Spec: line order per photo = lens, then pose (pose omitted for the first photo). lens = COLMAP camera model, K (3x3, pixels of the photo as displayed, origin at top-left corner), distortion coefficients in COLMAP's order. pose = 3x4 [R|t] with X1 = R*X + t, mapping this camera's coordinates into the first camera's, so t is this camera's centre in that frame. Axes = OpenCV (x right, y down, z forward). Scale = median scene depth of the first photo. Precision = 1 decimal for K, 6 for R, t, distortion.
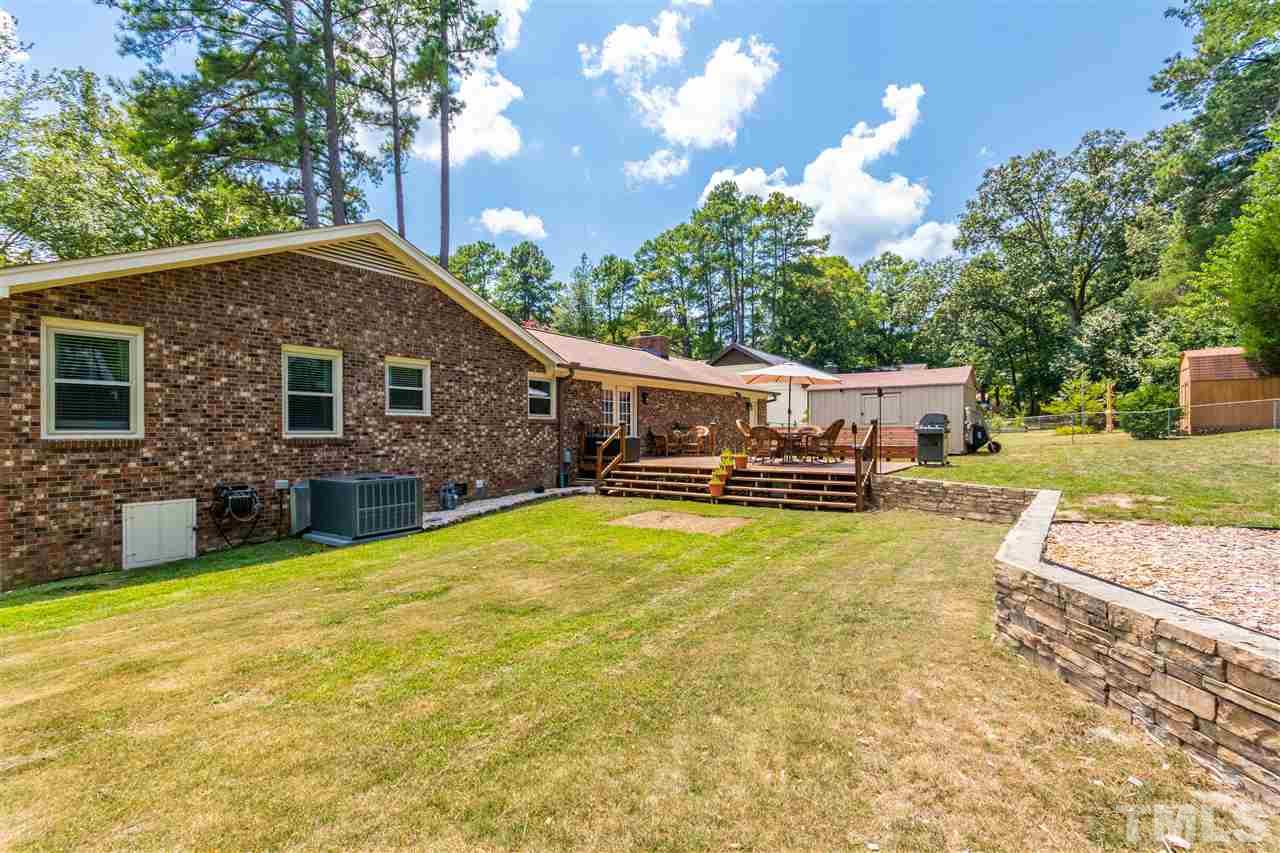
lens RADIAL K [[596.4, 0, 639.4], [0, 596.4, 432.7], [0, 0, 1]] dist [0.009007, -0.003792]
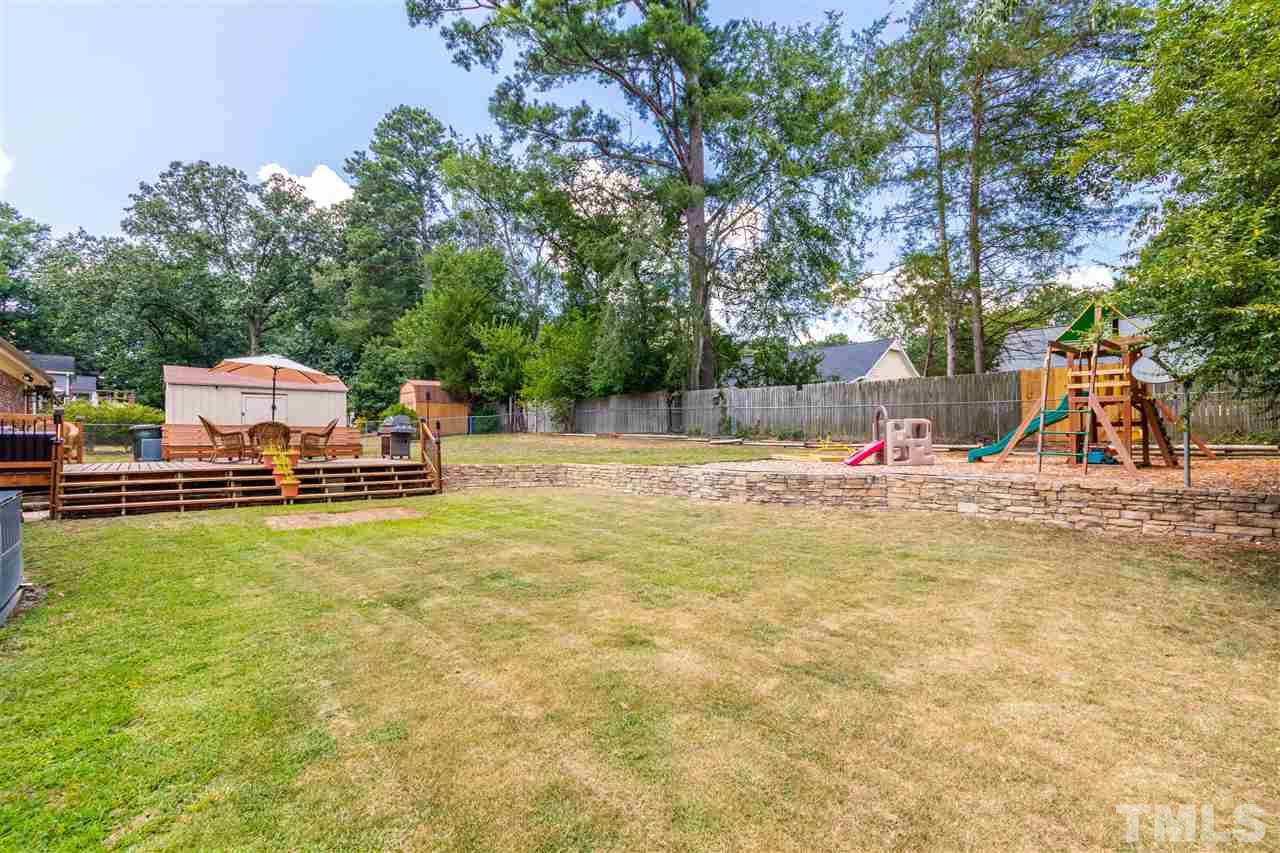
lens RADIAL K [[596.4, 0, 640.7], [0, 596.4, 432.4], [0, 0, 1]] dist [0.009007, -0.003792]
pose [[0.249596, 0.016176, 0.968215, -0.621458], [0.004270, 0.999832, -0.017805, 0.027503], [-0.968341, 0.008579, 0.249485, 0.259849]]
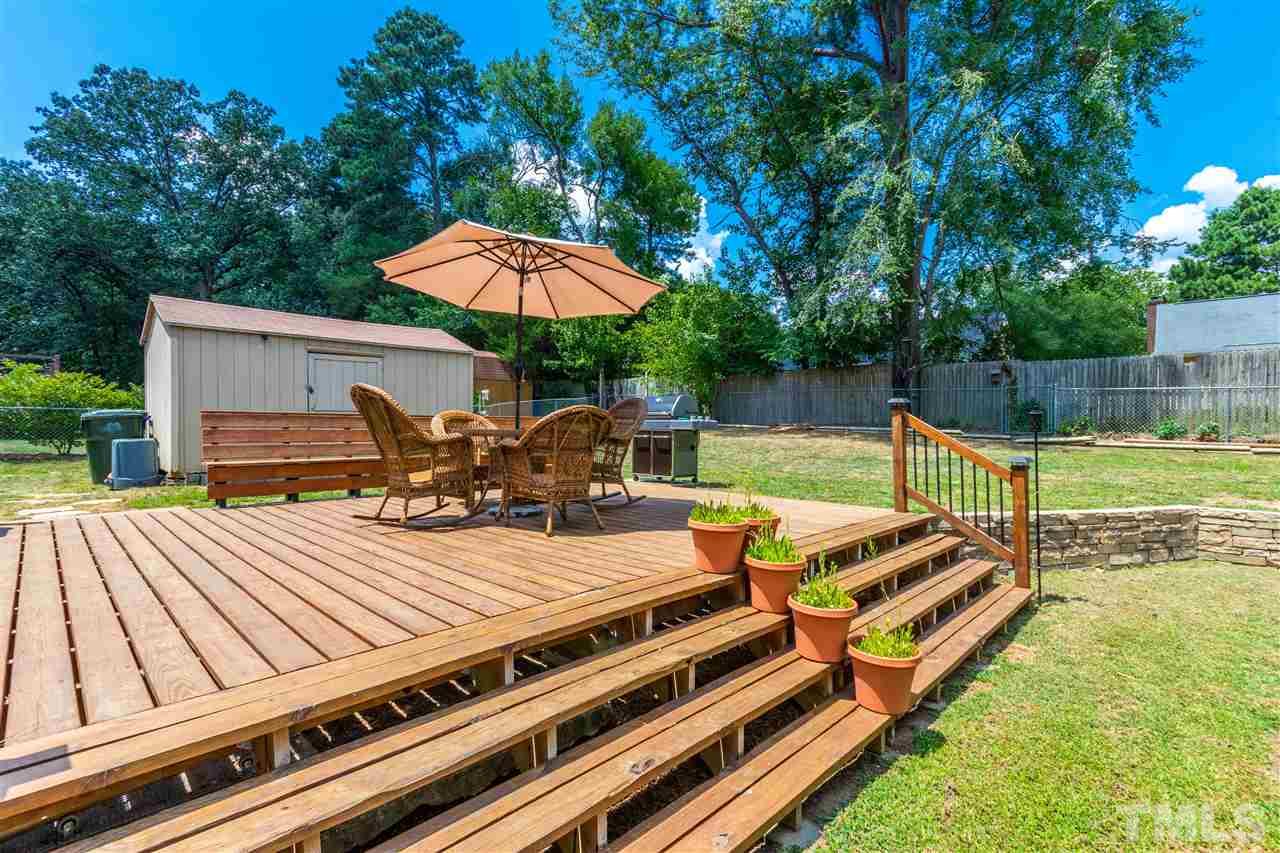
lens RADIAL K [[596.4, 0, 638.4], [0, 596.4, 426.6], [0, 0, 1]] dist [0.009007, -0.003792]
pose [[0.163502, 0.001614, 0.986542, -0.116179], [0.000057, 0.999999, -0.001646, -0.001419], [-0.986543, 0.000326, 0.163502, 1.065967]]
